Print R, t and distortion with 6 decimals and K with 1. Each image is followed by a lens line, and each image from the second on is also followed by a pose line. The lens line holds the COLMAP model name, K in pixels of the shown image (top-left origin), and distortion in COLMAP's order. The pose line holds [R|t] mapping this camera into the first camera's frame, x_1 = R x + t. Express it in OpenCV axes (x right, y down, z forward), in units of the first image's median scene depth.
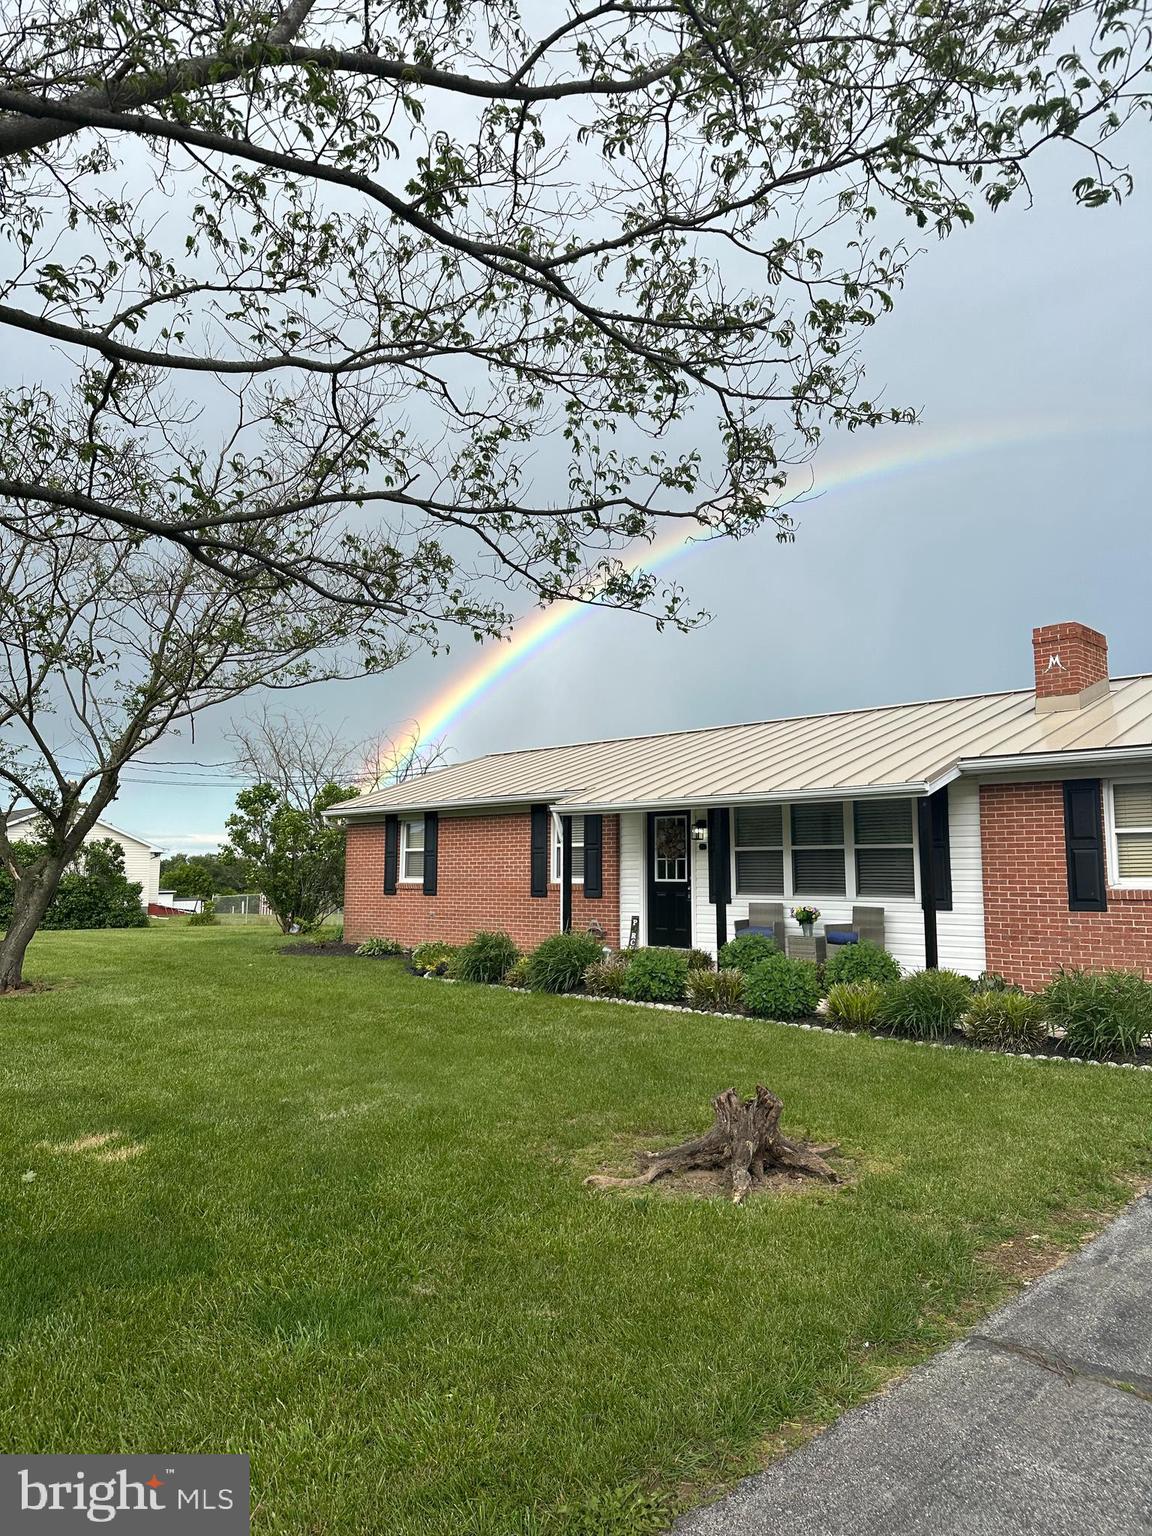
lens RADIAL K [[1082.6, 0, 582.6], [0, 1082.6, 725.6], [0, 0, 1]] dist [-0.002687, -0.032058]
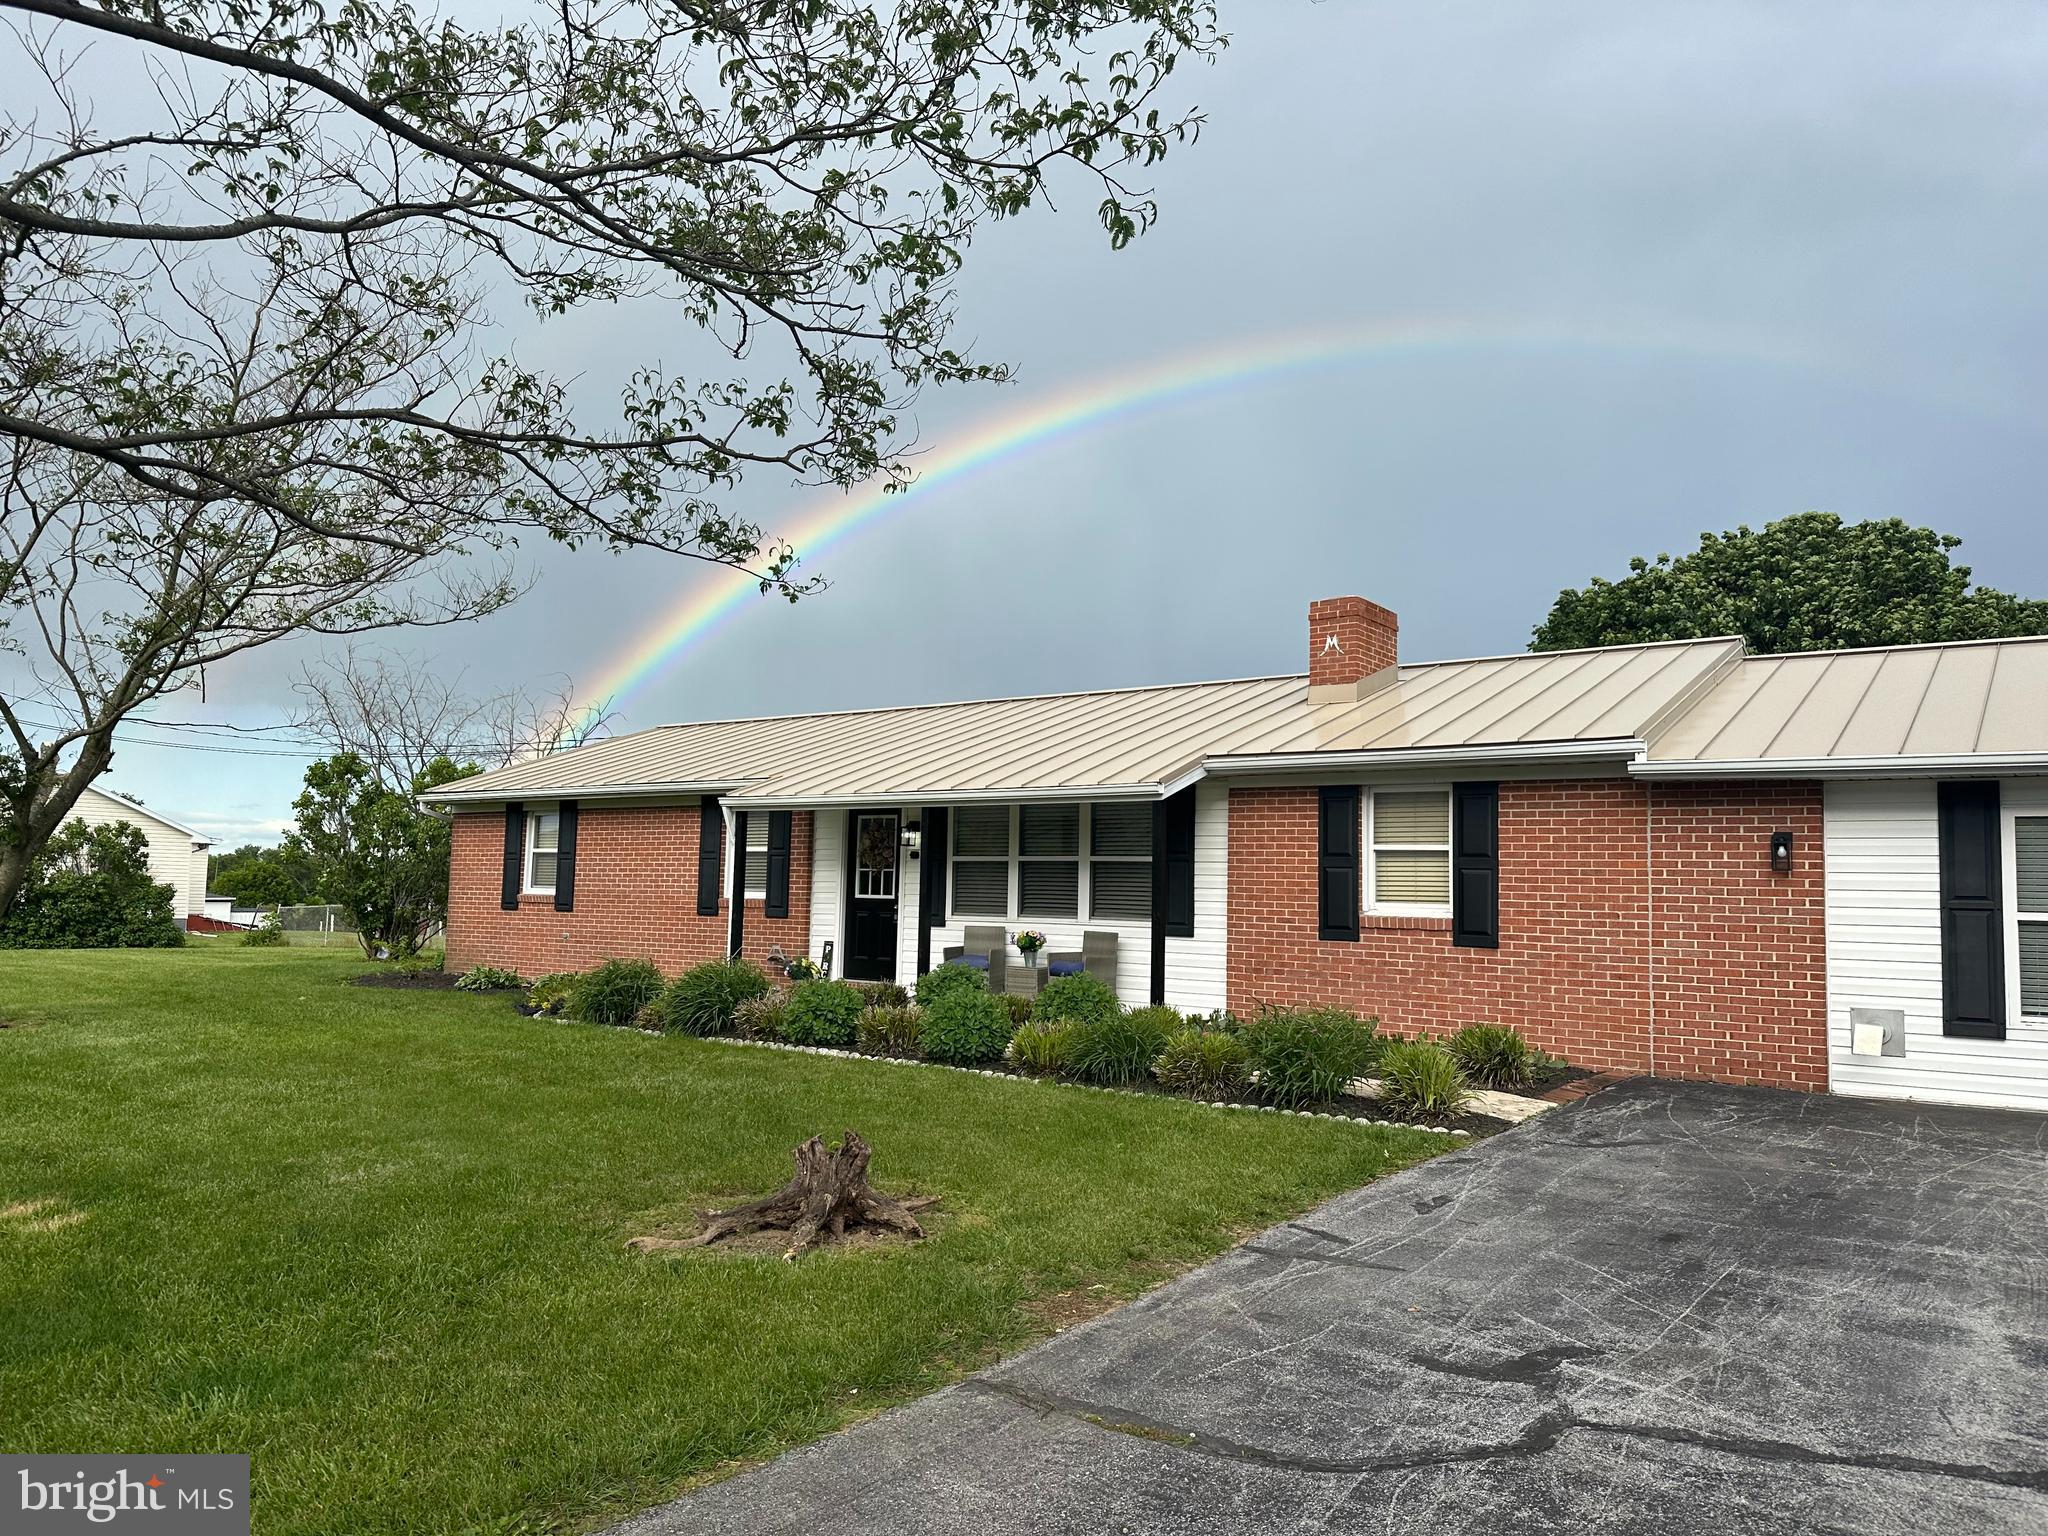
lens RADIAL K [[1443.5, 0, 1066.7], [0, 1443.5, 769.8], [0, 0, 1]] dist [-0.002687, -0.032058]
pose [[0.987492, 0.030419, 0.154709, 0.076241], [-0.038594, 0.997998, 0.050113, -0.010019], [-0.152874, -0.055456, 0.986688, -0.073911]]
